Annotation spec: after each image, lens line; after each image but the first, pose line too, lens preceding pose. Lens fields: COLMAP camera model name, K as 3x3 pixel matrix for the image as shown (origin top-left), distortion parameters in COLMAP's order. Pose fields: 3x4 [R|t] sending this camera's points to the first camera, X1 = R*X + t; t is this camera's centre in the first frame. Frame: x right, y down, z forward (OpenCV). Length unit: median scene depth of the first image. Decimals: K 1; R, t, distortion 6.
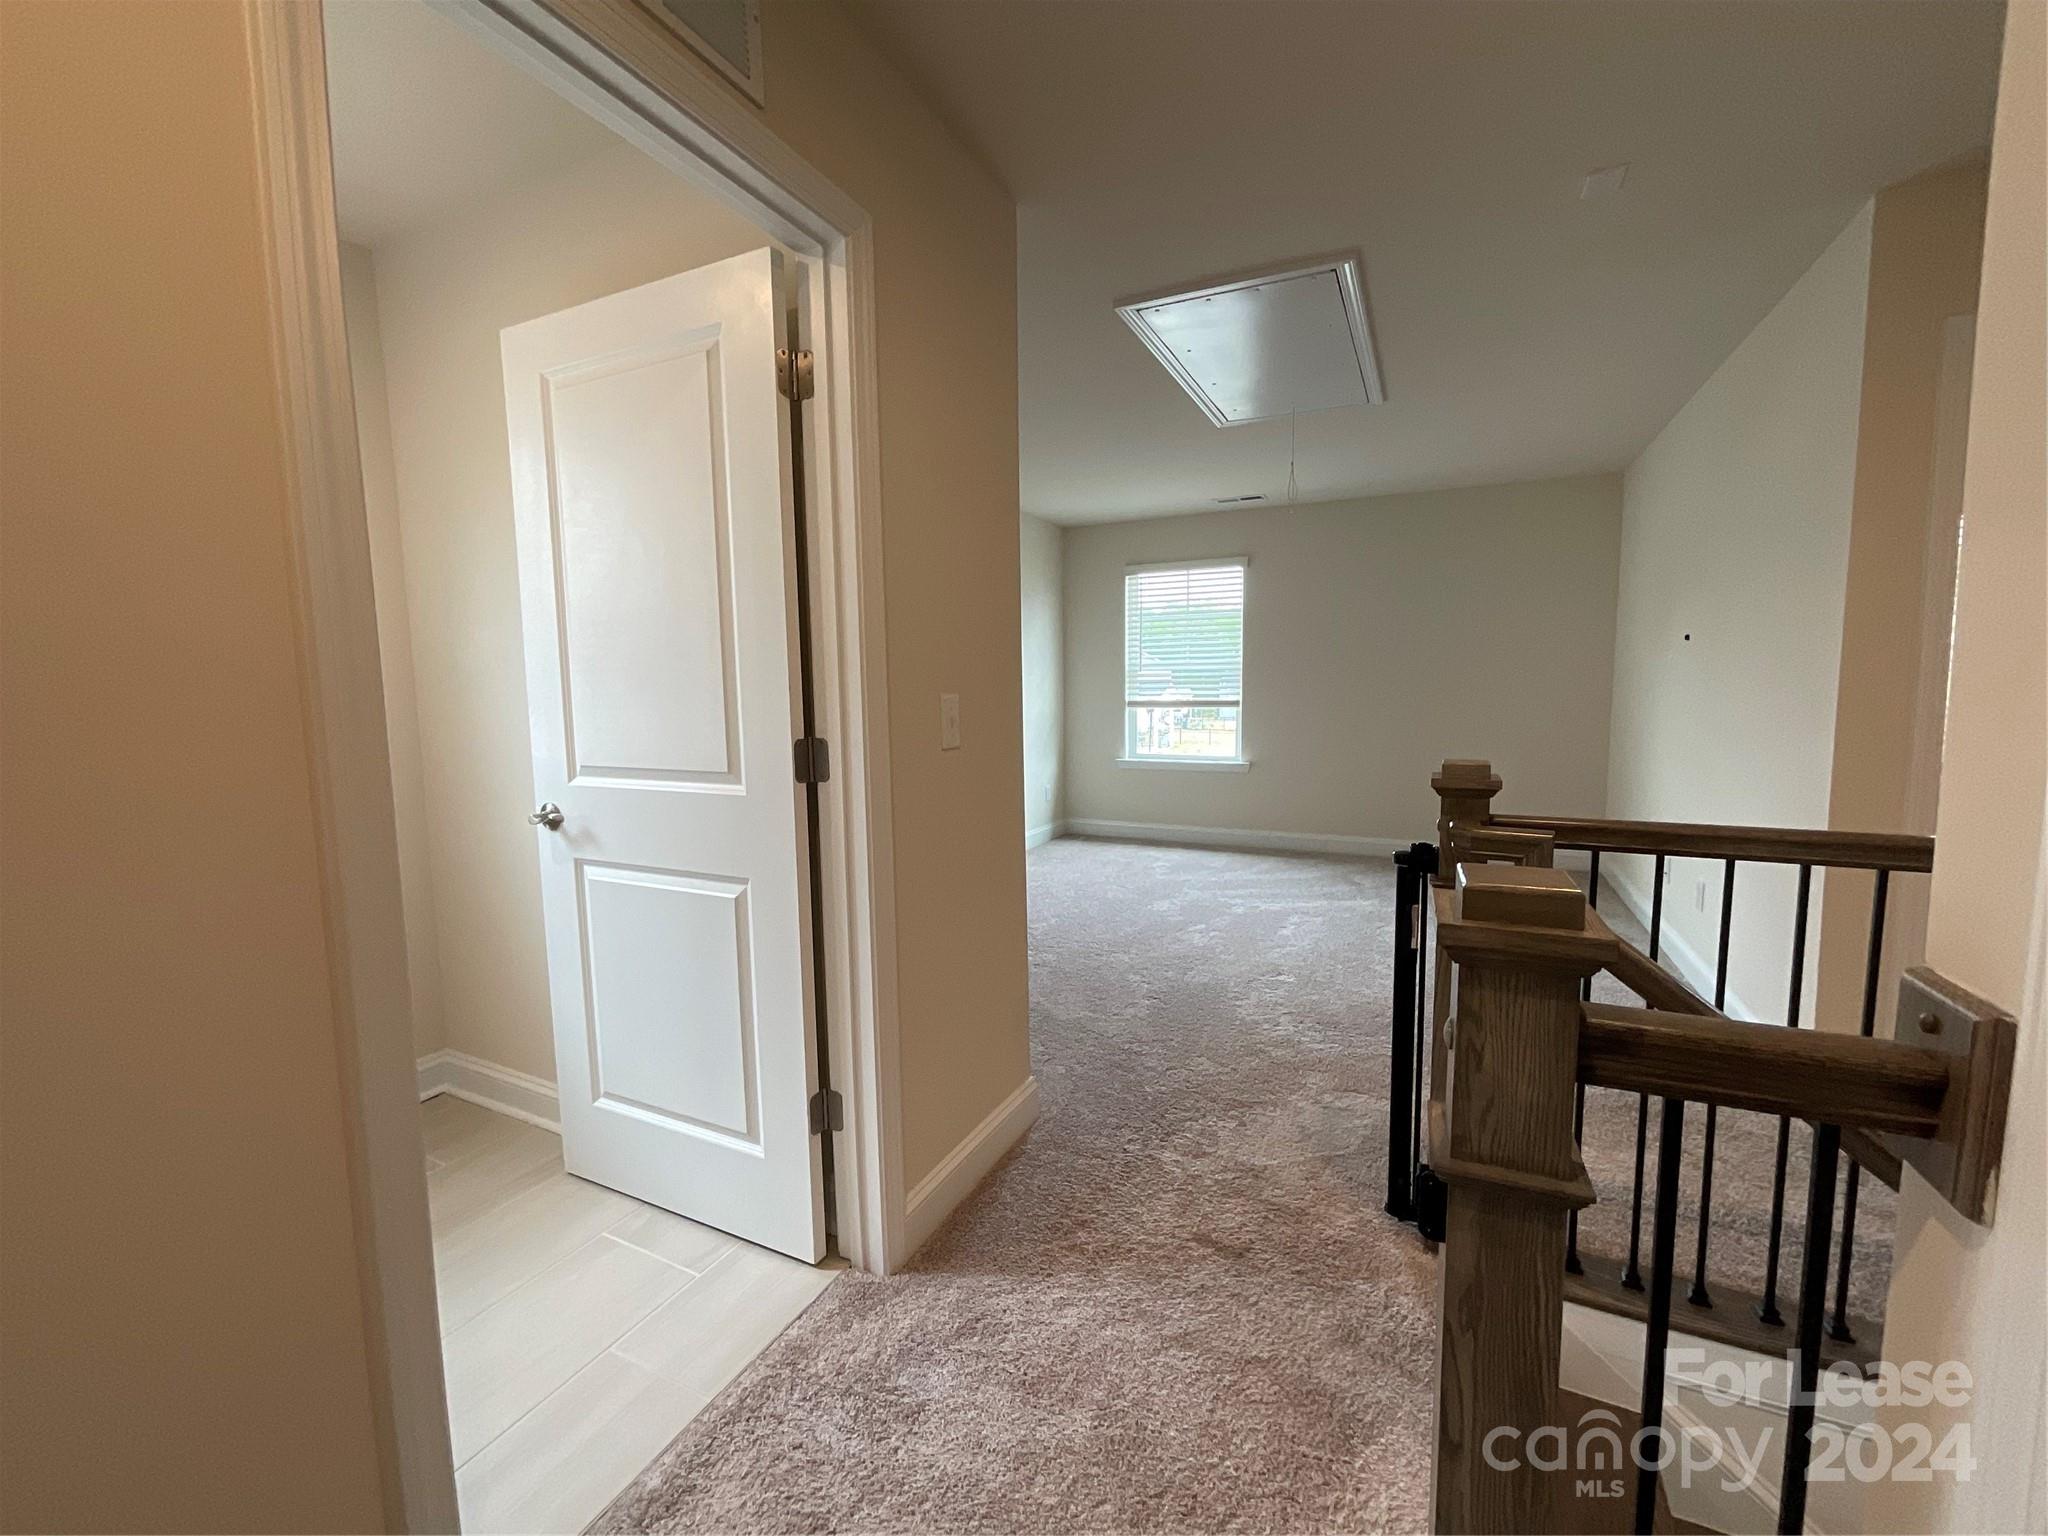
lens RADIAL K [[829.9, 0, 1021.7], [0, 829.9, 768.7], [0, 0, 1]] dist [-0.011175, 0.000003]
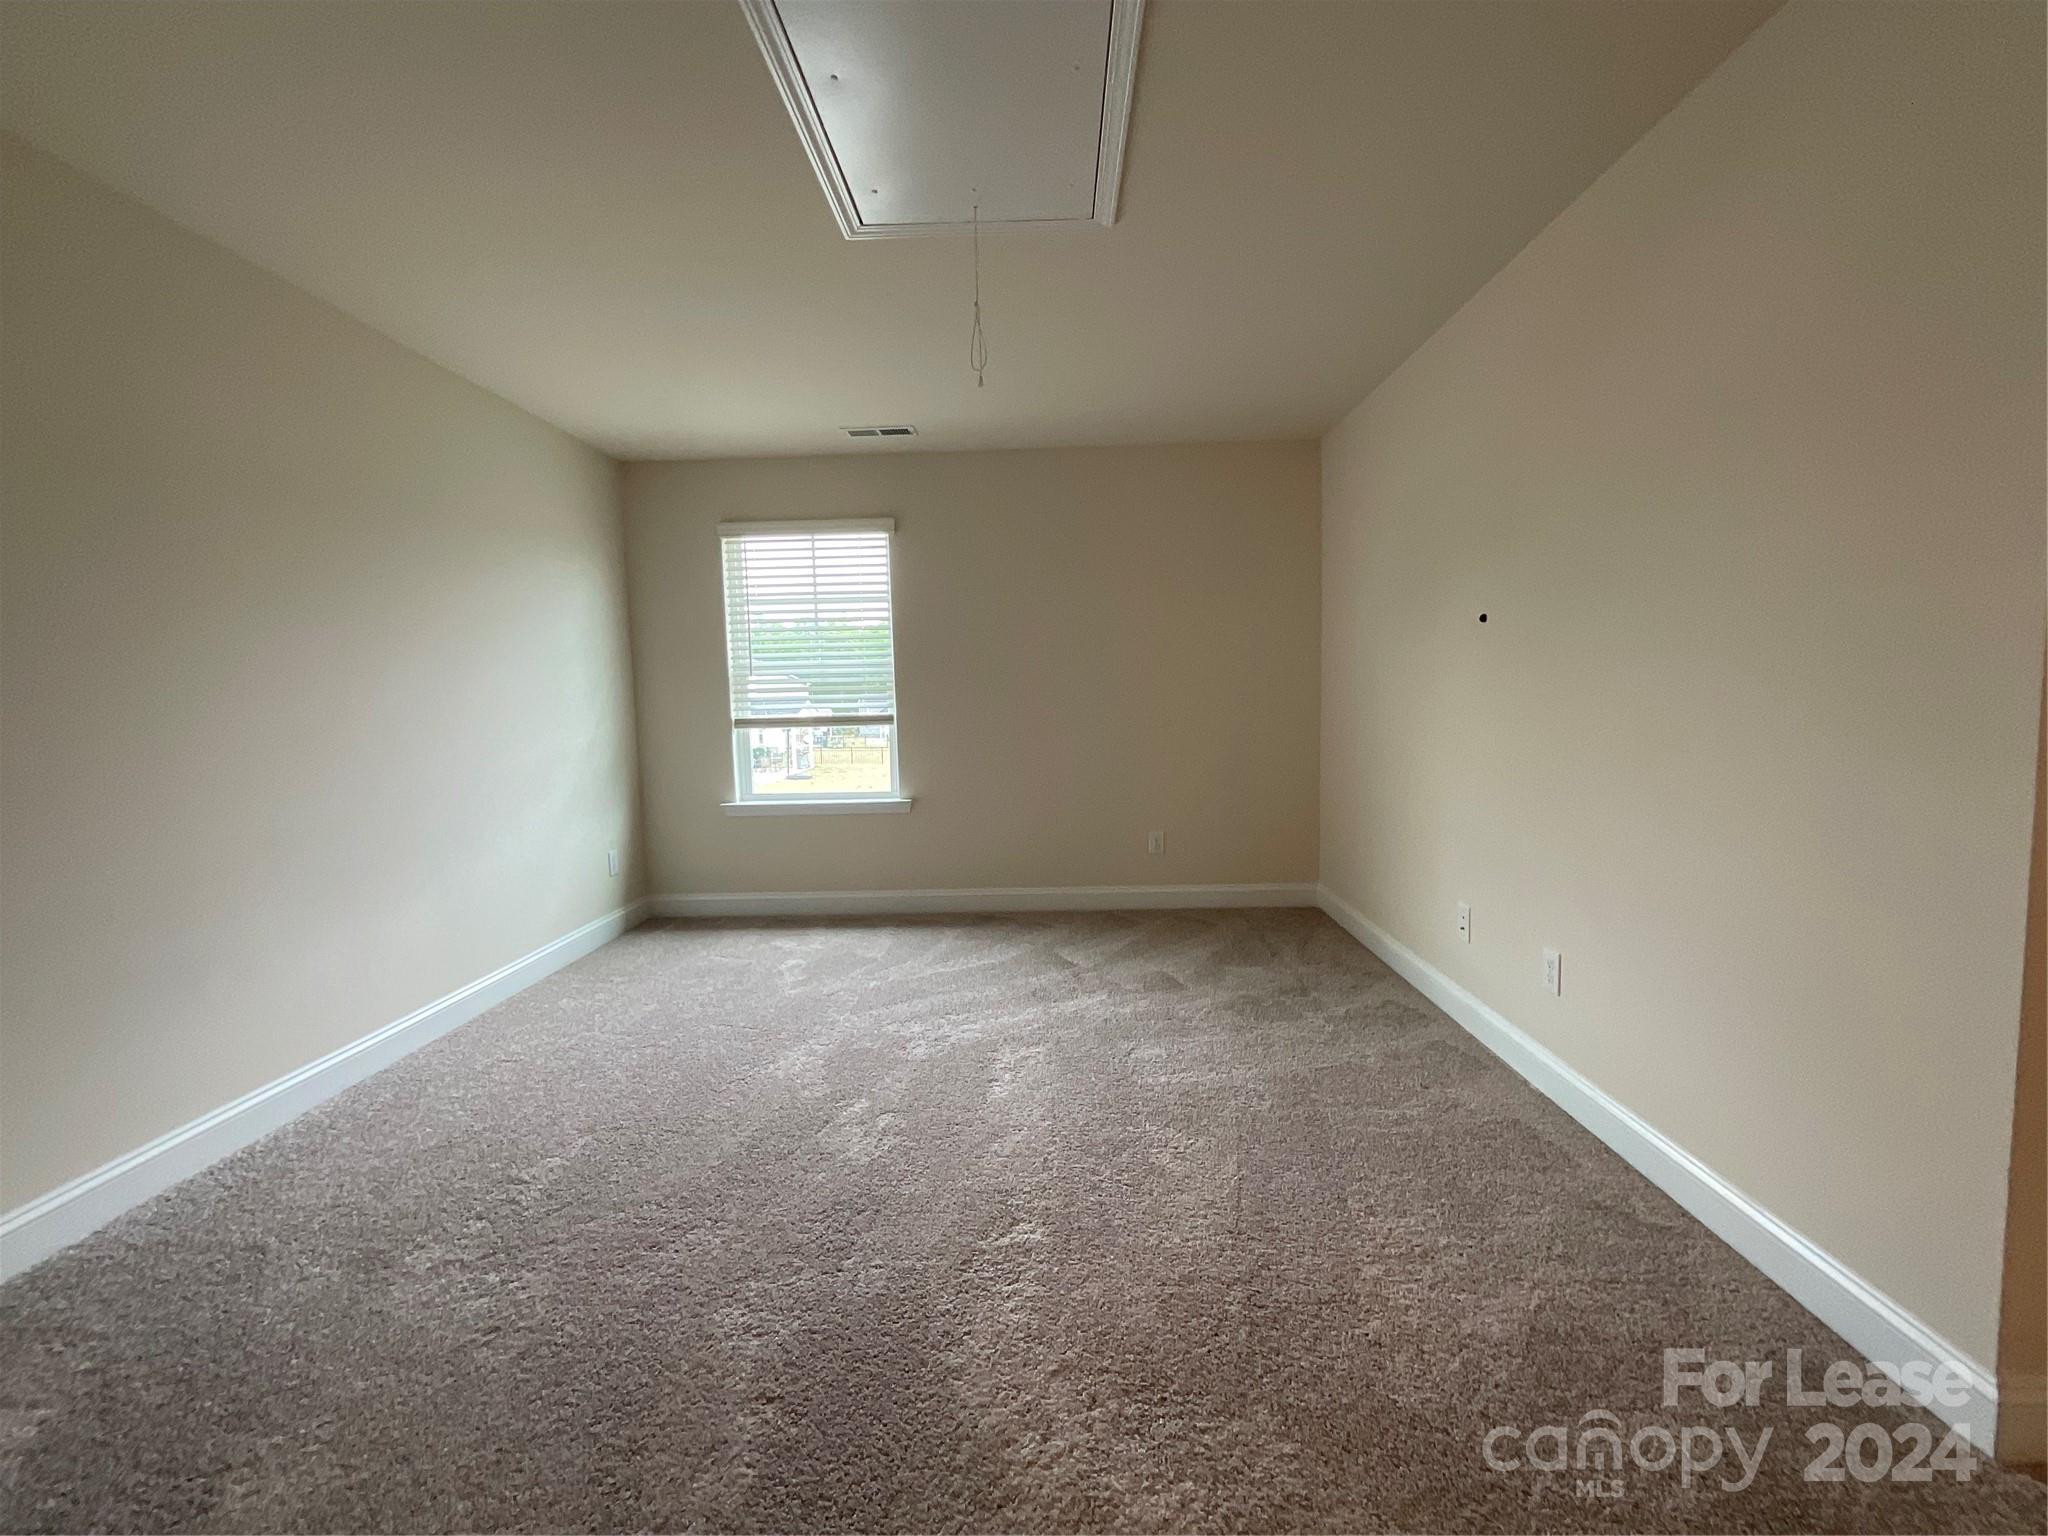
lens RADIAL K [[829.9, 0, 1022.0], [0, 829.9, 767.6], [0, 0, 1]] dist [-0.011175, 0.000003]
pose [[0.909890, -0.045195, 0.412380, 0.067301], [0.054304, 0.998470, -0.010390, -0.024131], [-0.411280, 0.031848, 0.910953, 0.310039]]
